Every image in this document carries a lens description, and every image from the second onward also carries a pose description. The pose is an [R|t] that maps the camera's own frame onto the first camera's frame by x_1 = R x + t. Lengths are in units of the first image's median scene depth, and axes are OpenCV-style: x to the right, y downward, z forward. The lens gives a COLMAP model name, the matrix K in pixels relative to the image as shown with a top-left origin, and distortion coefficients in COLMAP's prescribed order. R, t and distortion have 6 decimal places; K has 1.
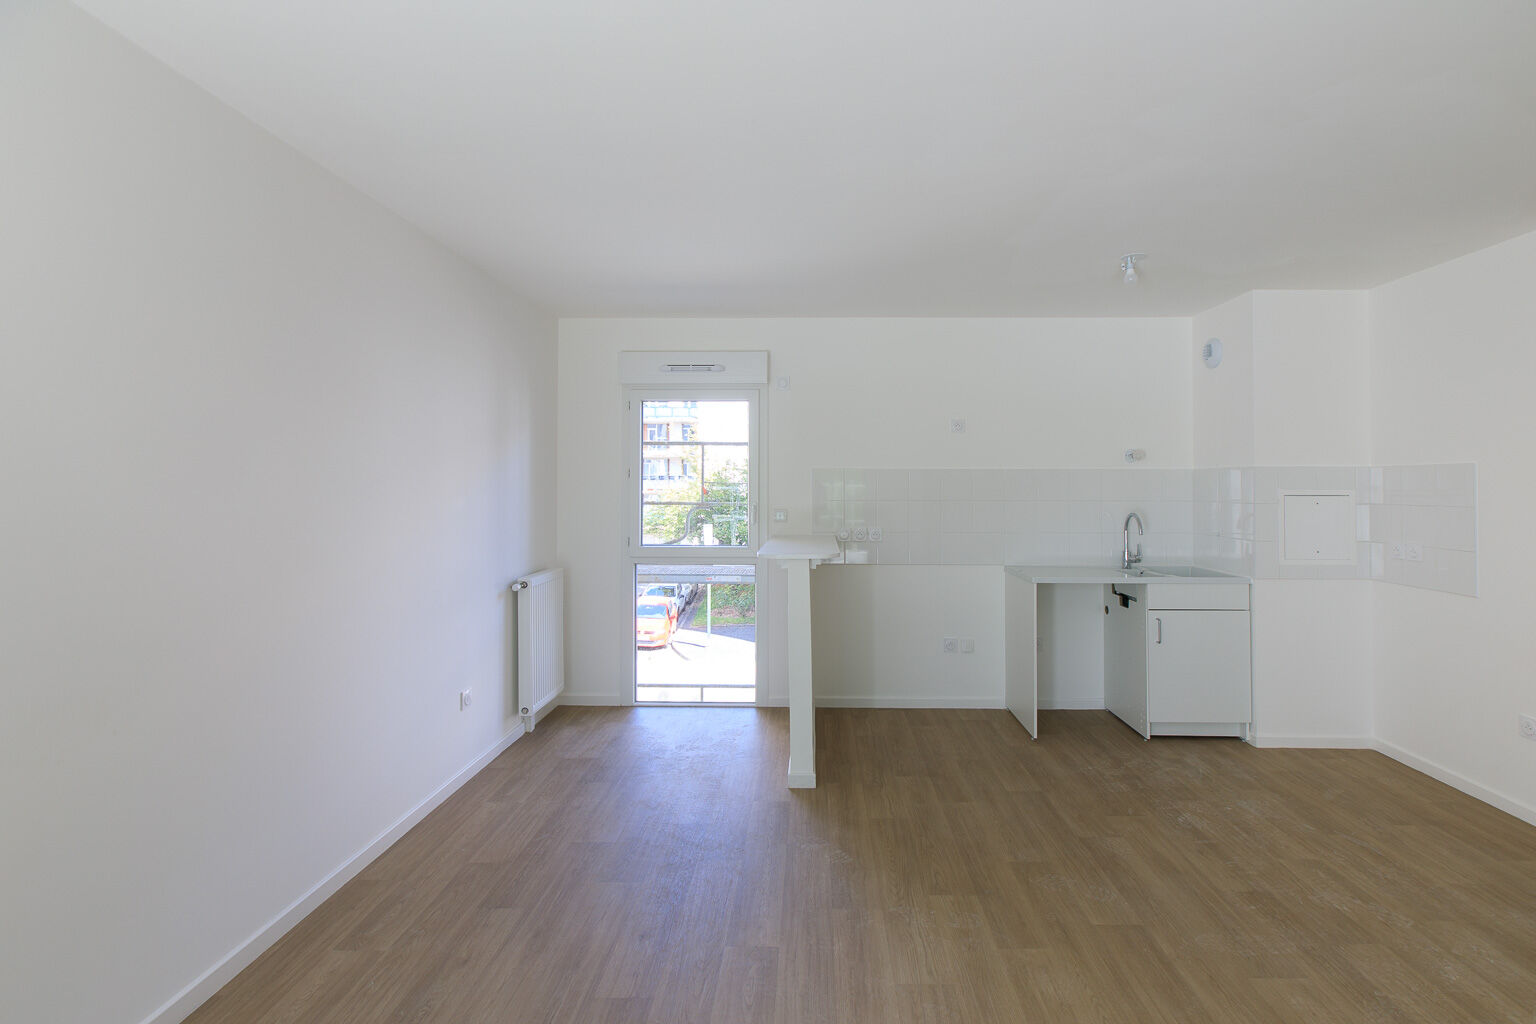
lens RADIAL K [[702.1, 0, 769.9], [0, 702.1, 503.8], [0, 0, 1]] dist [0.001386, 0.000109]
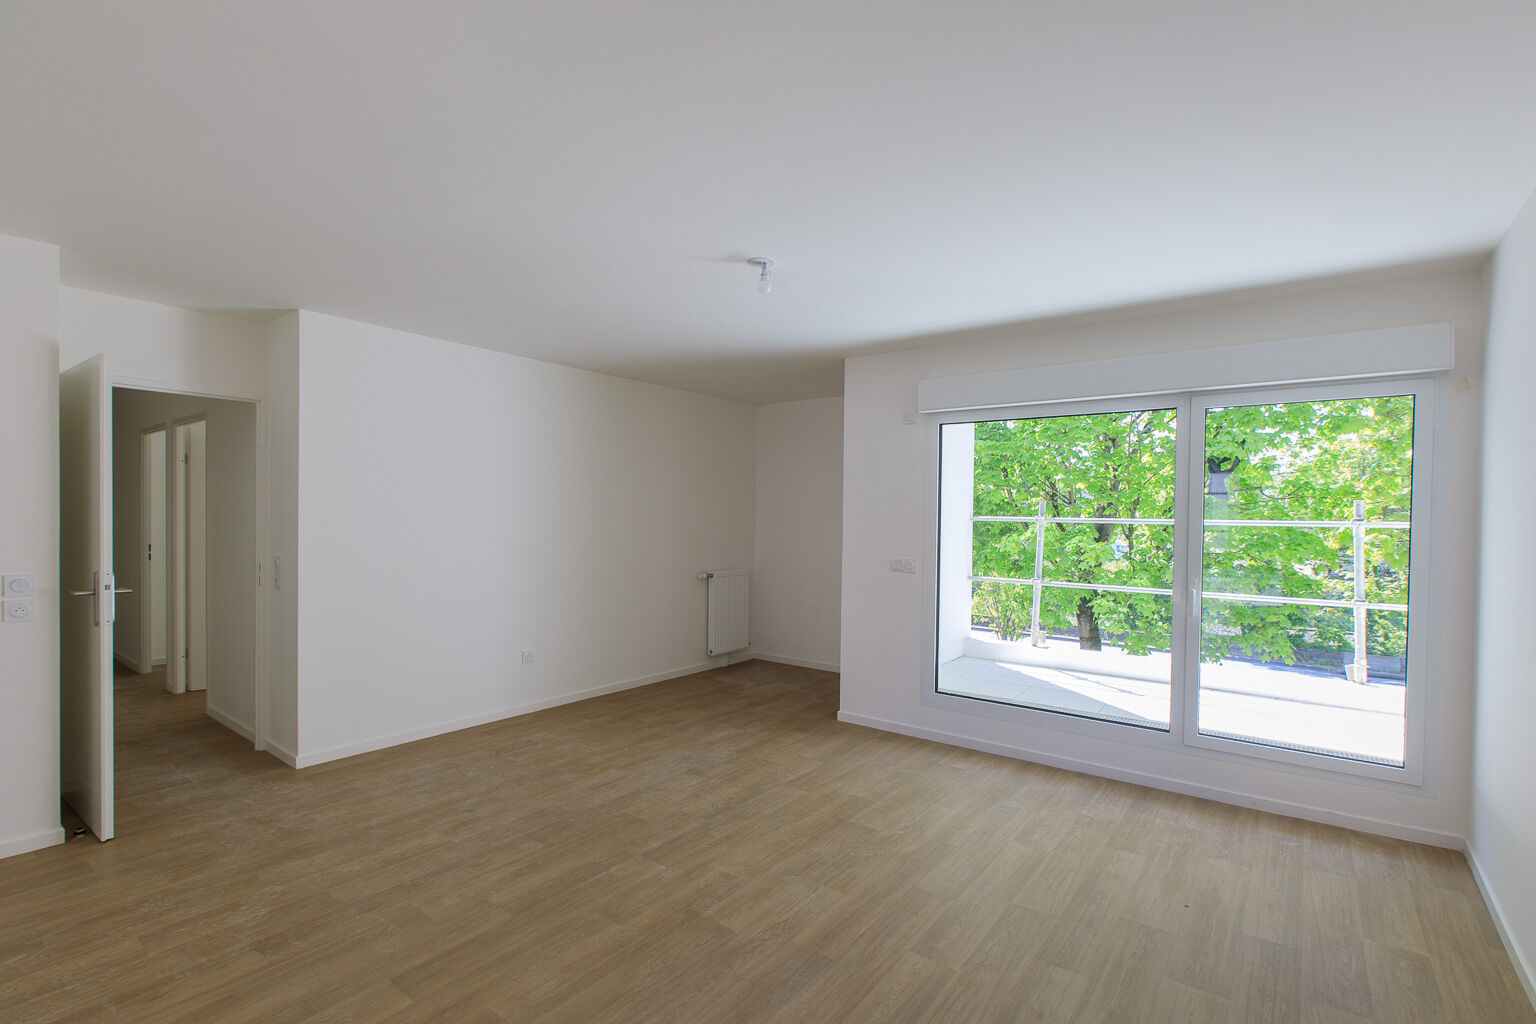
lens RADIAL K [[702.1, 0, 767.5], [0, 702.1, 513.4], [0, 0, 1]] dist [0.001386, 0.000109]
pose [[-0.825083, -0.004693, 0.564992, -0.424207], [0.003467, 0.999905, 0.013369, -0.035936], [-0.565001, 0.012989, -0.824988, 1.506237]]
